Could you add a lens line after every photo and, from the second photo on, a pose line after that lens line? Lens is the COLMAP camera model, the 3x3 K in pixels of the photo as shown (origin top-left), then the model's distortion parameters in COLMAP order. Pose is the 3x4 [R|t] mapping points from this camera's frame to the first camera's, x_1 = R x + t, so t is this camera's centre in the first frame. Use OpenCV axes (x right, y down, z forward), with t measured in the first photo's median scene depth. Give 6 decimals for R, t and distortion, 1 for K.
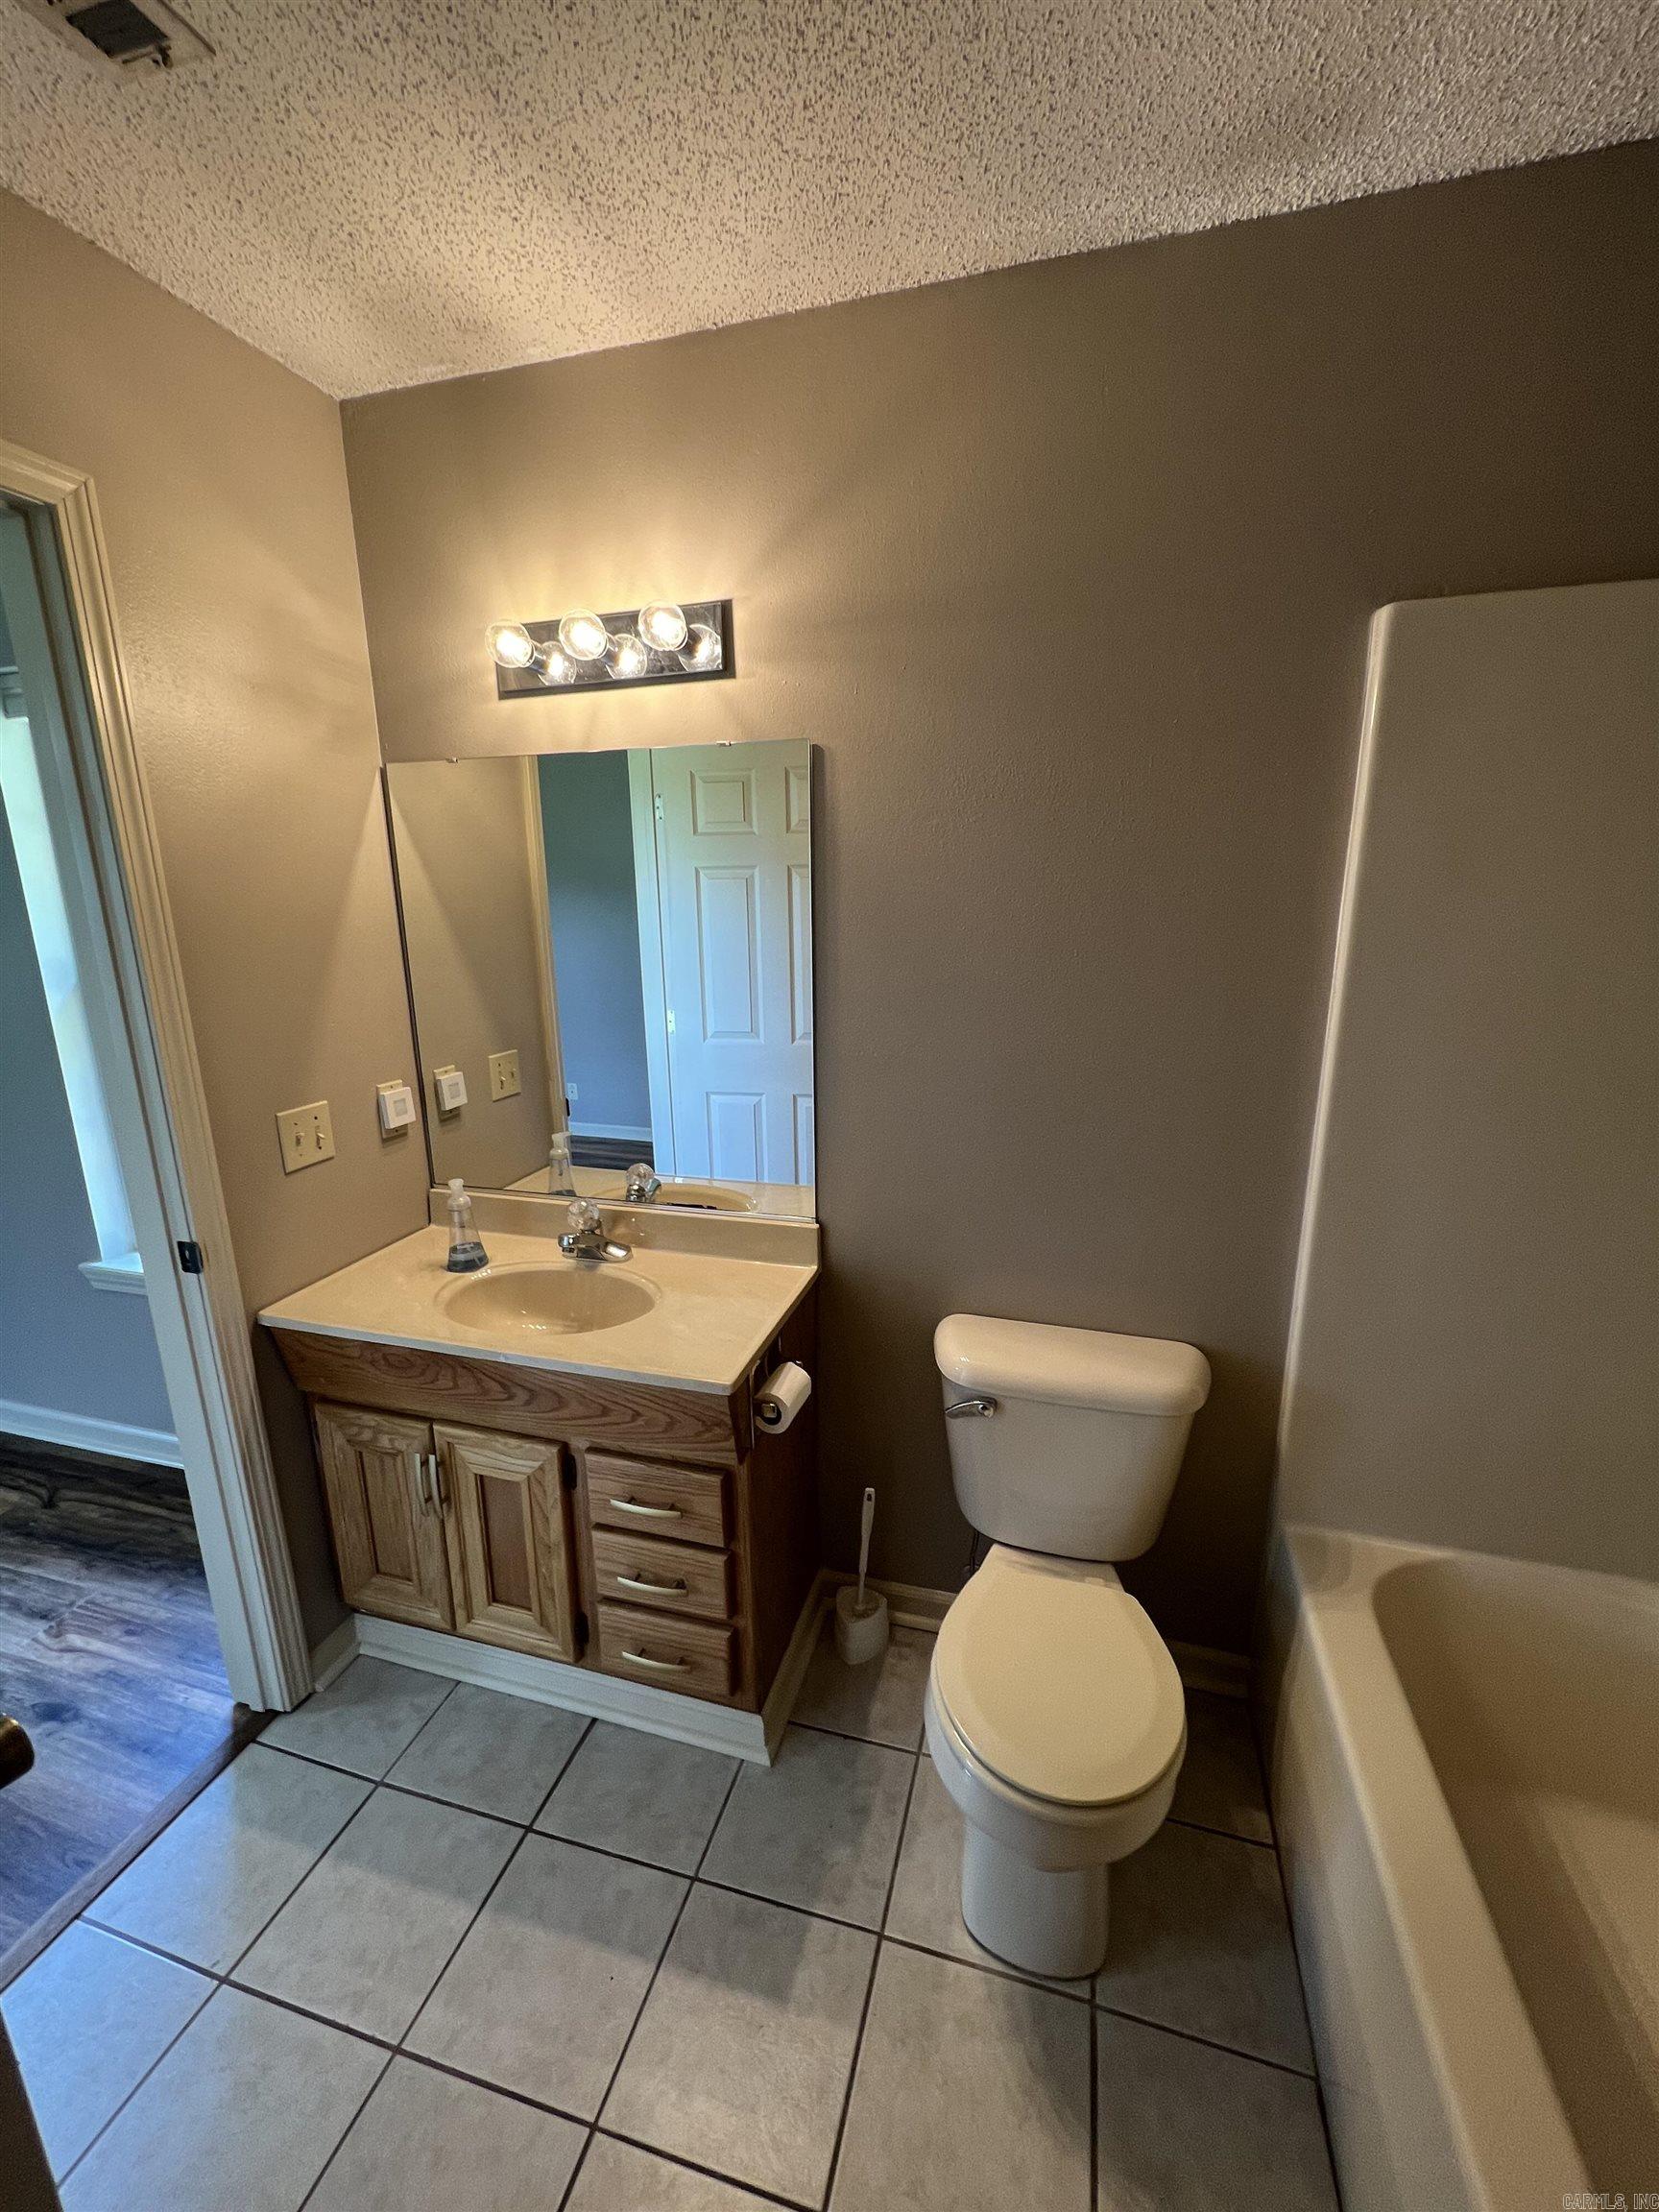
lens RADIAL K [[886.2, 0, 825.8], [0, 886.2, 1111.0], [0, 0, 1]] dist [-0.001349, 0.000000]
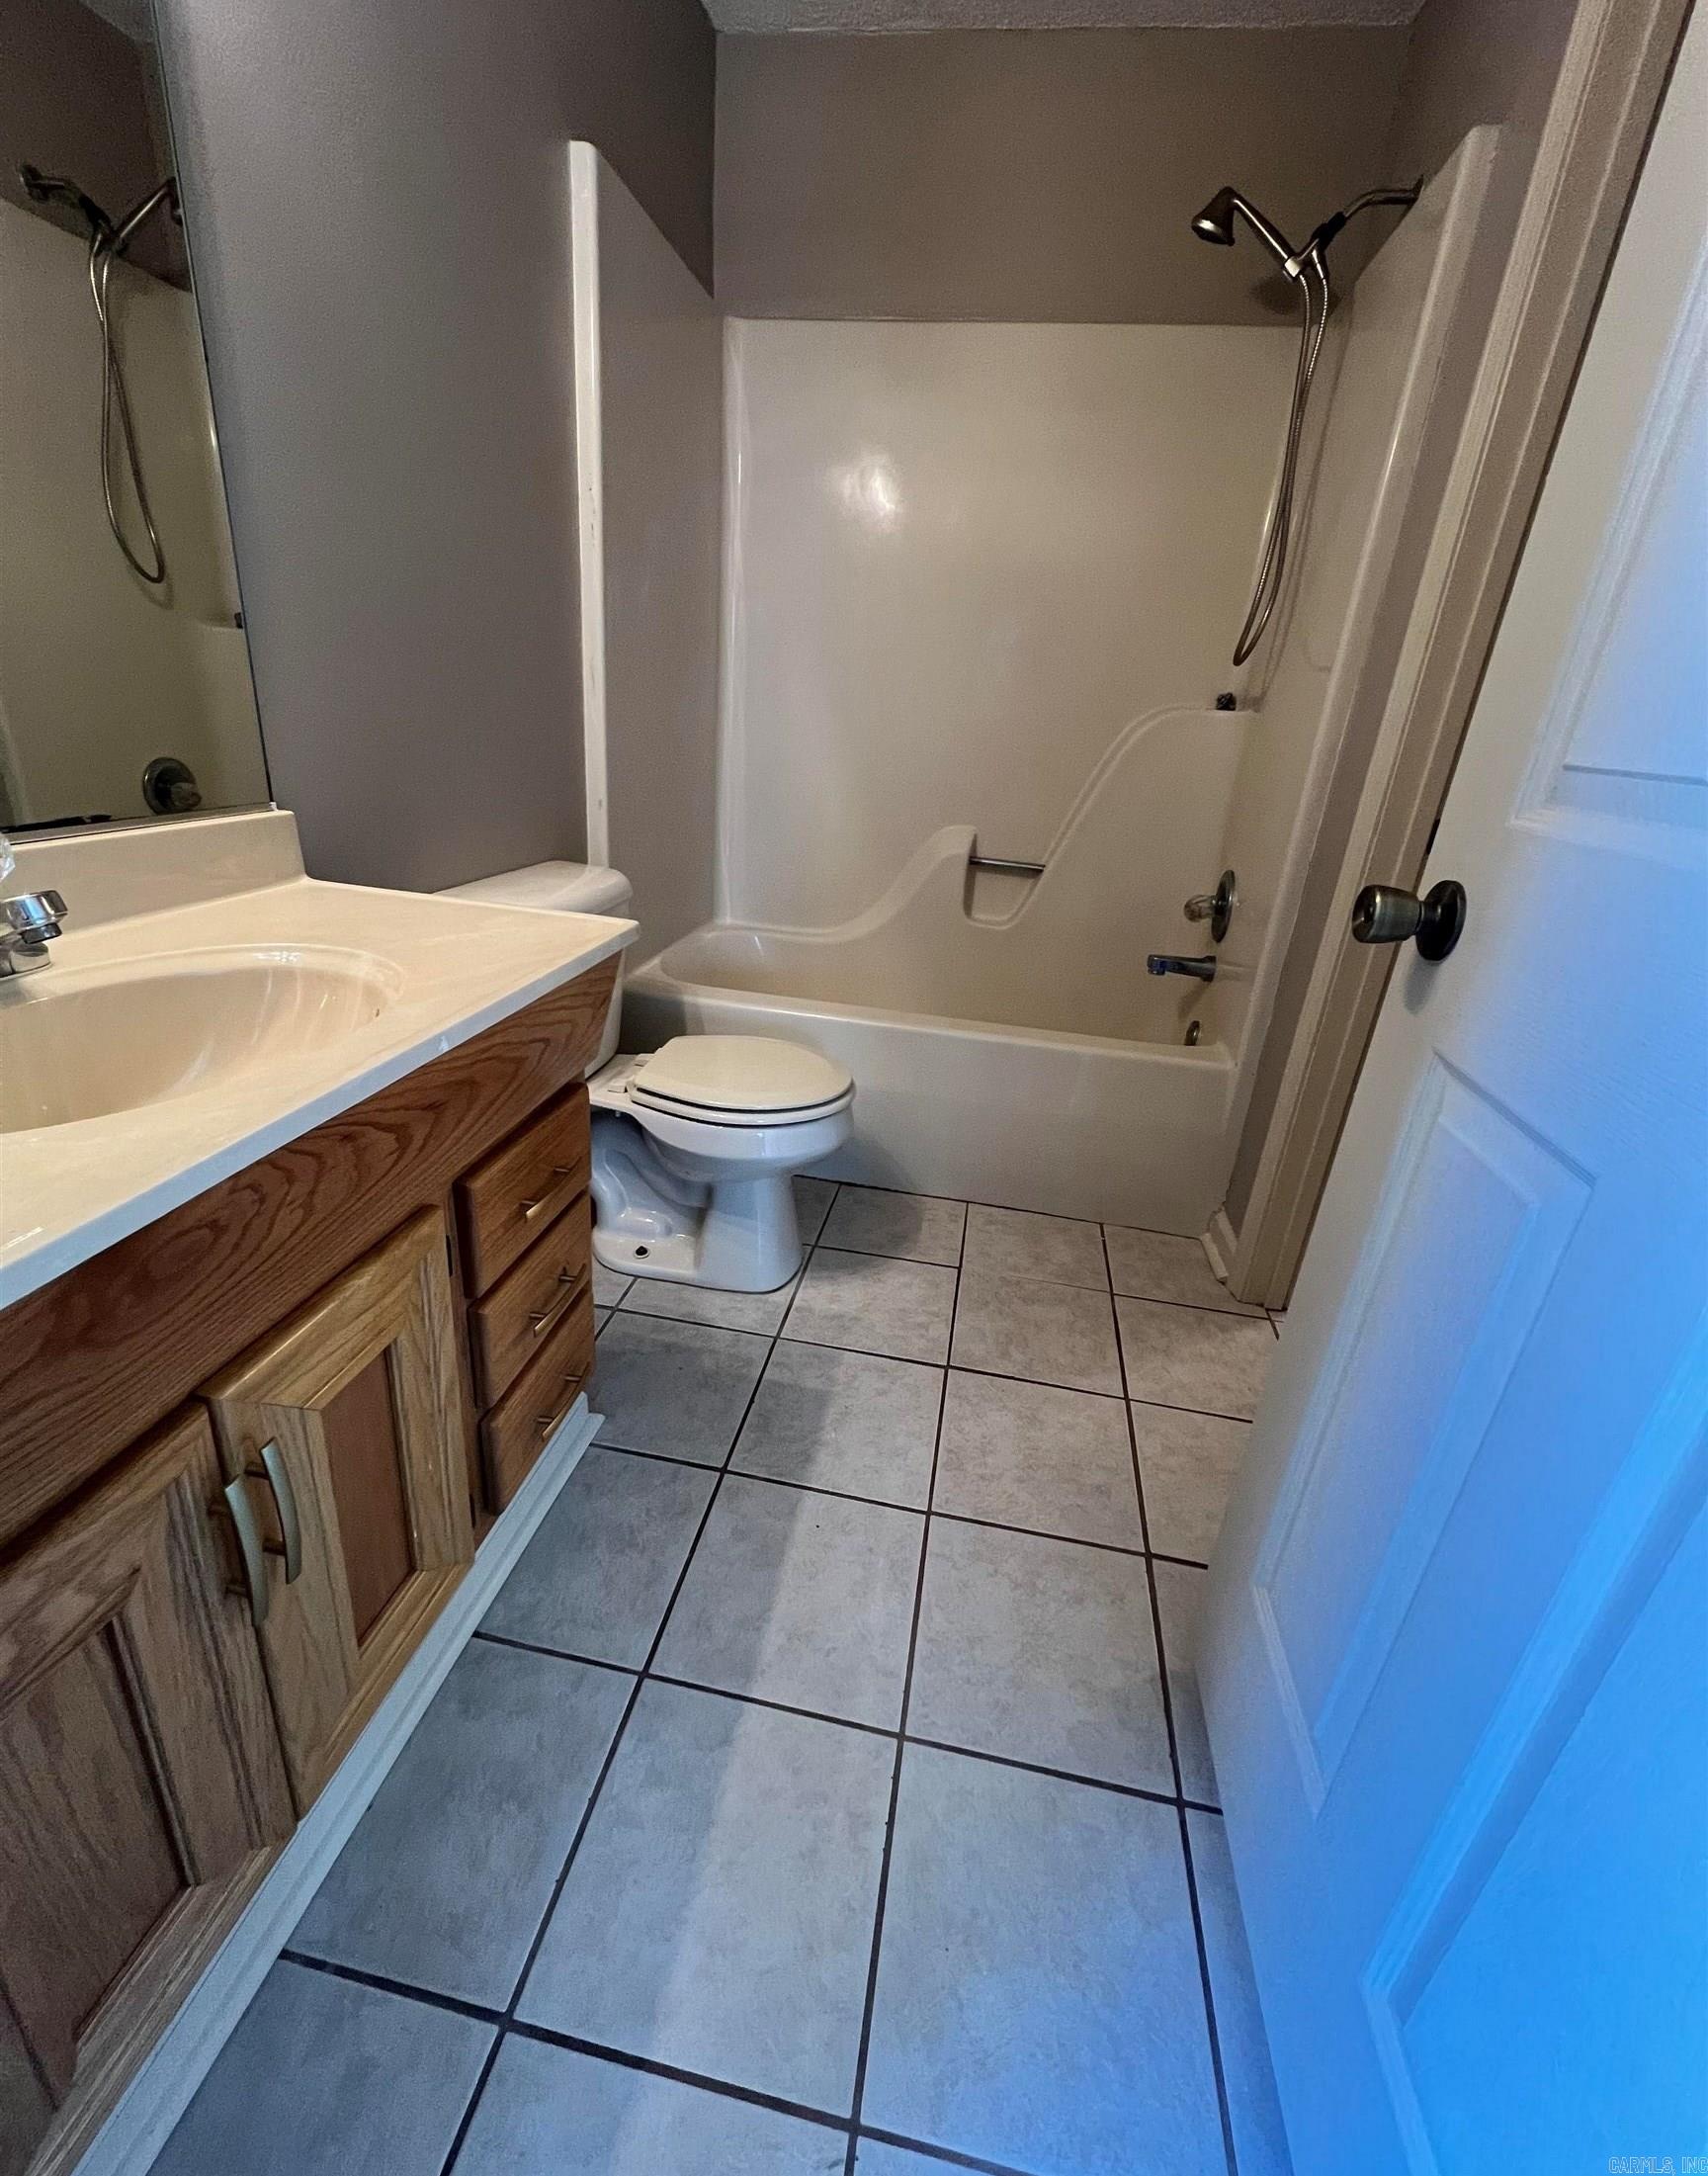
lens RADIAL K [[927.3, 0, 848.5], [0, 927.3, 1078.7], [0, 0, 1]] dist [0.000185, -0.000019]
pose [[-0.118330, -0.365111, 0.923413, -0.942412], [0.150972, 0.912520, 0.380150, 0.146761], [-0.981430, 0.184393, -0.052857, 0.875636]]
